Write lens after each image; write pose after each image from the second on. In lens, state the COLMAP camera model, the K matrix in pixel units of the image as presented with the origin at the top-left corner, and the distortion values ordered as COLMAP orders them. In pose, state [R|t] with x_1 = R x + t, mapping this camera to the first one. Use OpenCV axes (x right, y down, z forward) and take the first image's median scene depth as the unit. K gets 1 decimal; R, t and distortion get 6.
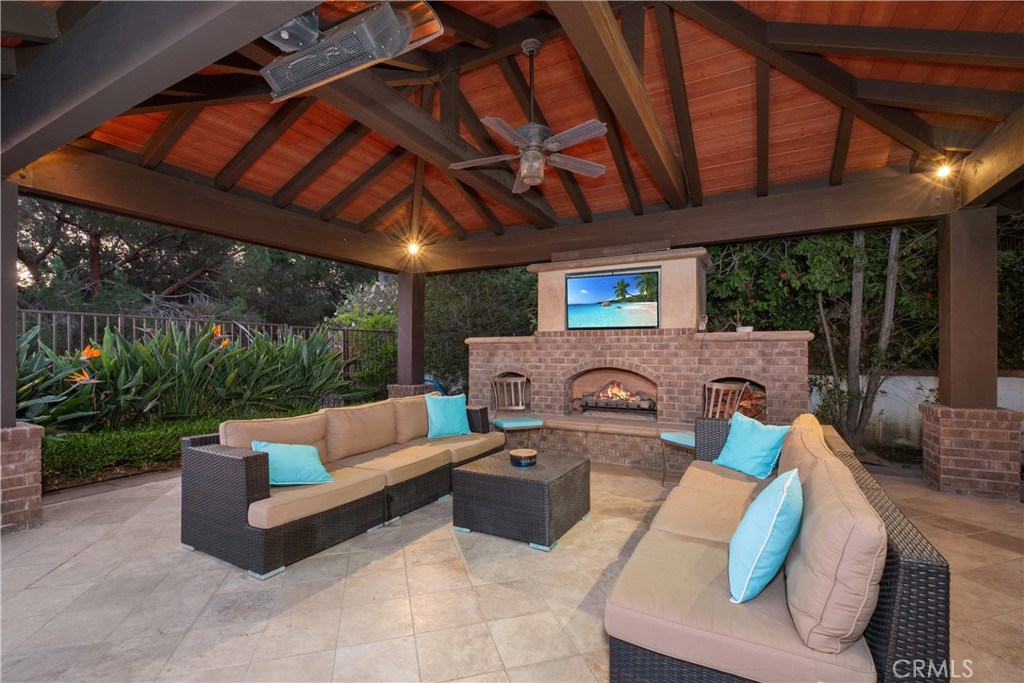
lens RADIAL K [[458.6, 0, 512.0], [0, 458.6, 341.5], [0, 0, 1]] dist [-0.000539, -0.010590]
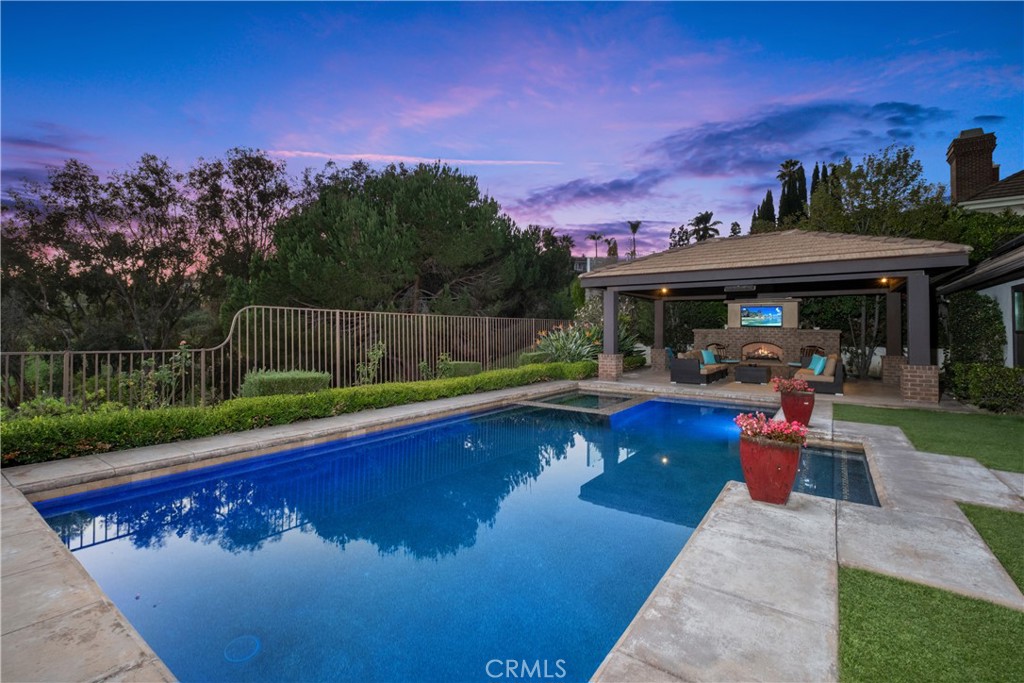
lens RADIAL K [[459.0, 0, 506.8], [0, 459.0, 316.4], [0, 0, 1]] dist [0.001668, -0.009266]
pose [[0.991892, 0.010297, -0.126664, -0.862528], [-0.011847, 0.999864, -0.011491, -0.040068], [0.126528, 0.012899, 0.991879, -1.714850]]
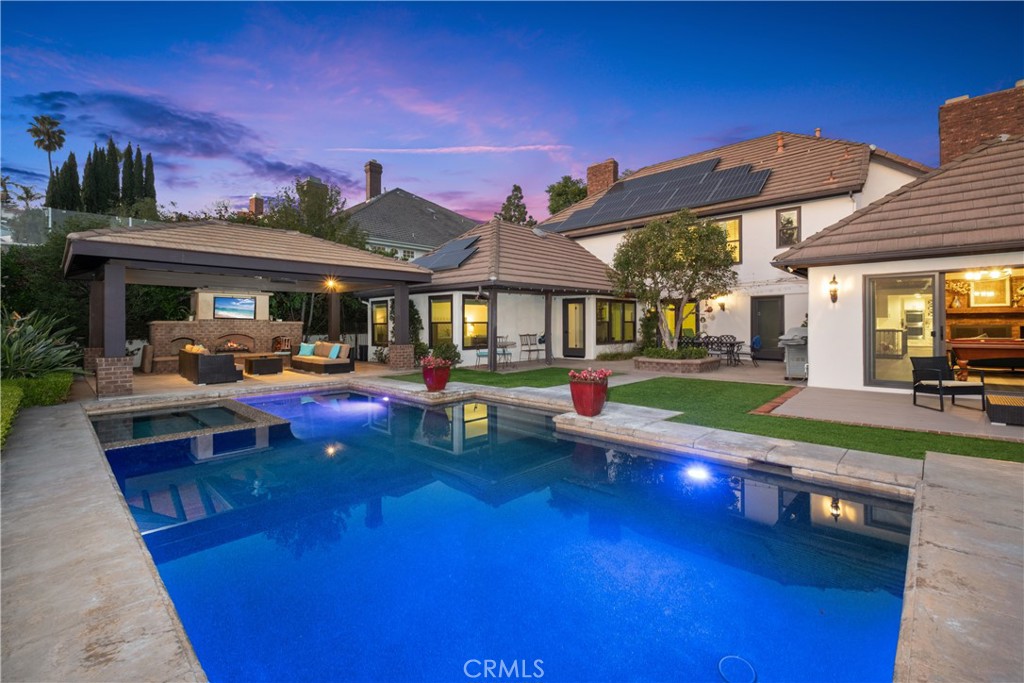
lens RADIAL K [[444.9, 0, 513.0], [0, 444.9, 323.1], [0, 0, 1]] dist [-0.001169, -0.009354]
pose [[0.256328, 0.008414, 0.966553, -1.736670], [-0.016377, 0.999856, -0.004360, -0.018191], [-0.966451, -0.014712, 0.256429, -1.108262]]
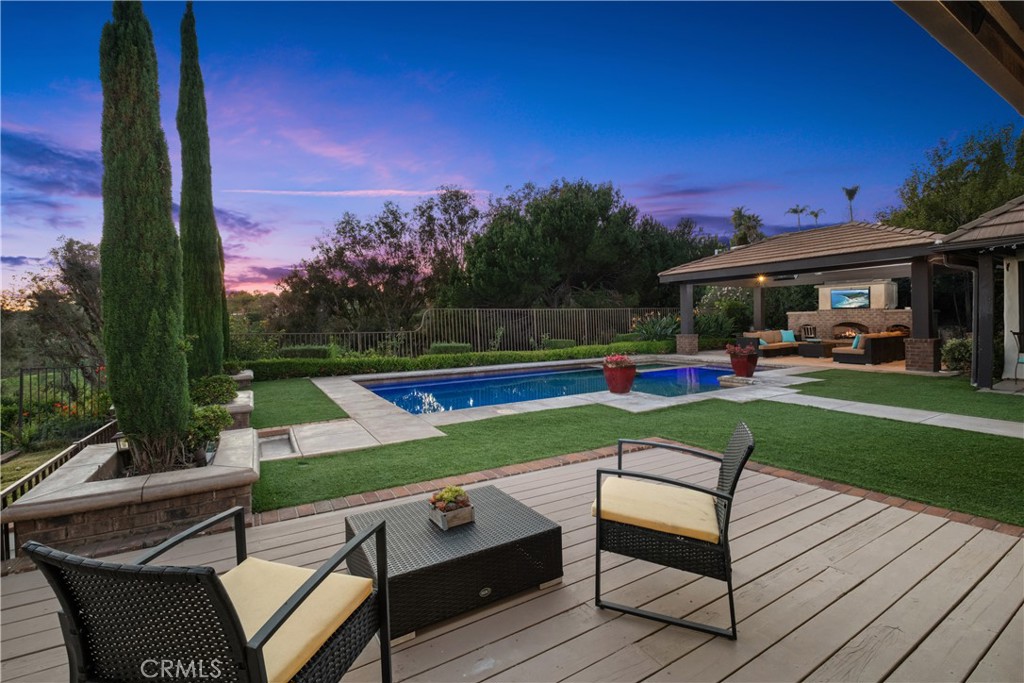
lens RADIAL K [[444.9, 0, 513.0], [0, 444.9, 323.1], [0, 0, 1]] dist [-0.001169, -0.009354]
pose [[0.860912, -0.005926, -0.508719, -0.178155], [0.021459, 0.999465, 0.024673, -0.047849], [0.508300, -0.032158, 0.860579, -2.337445]]
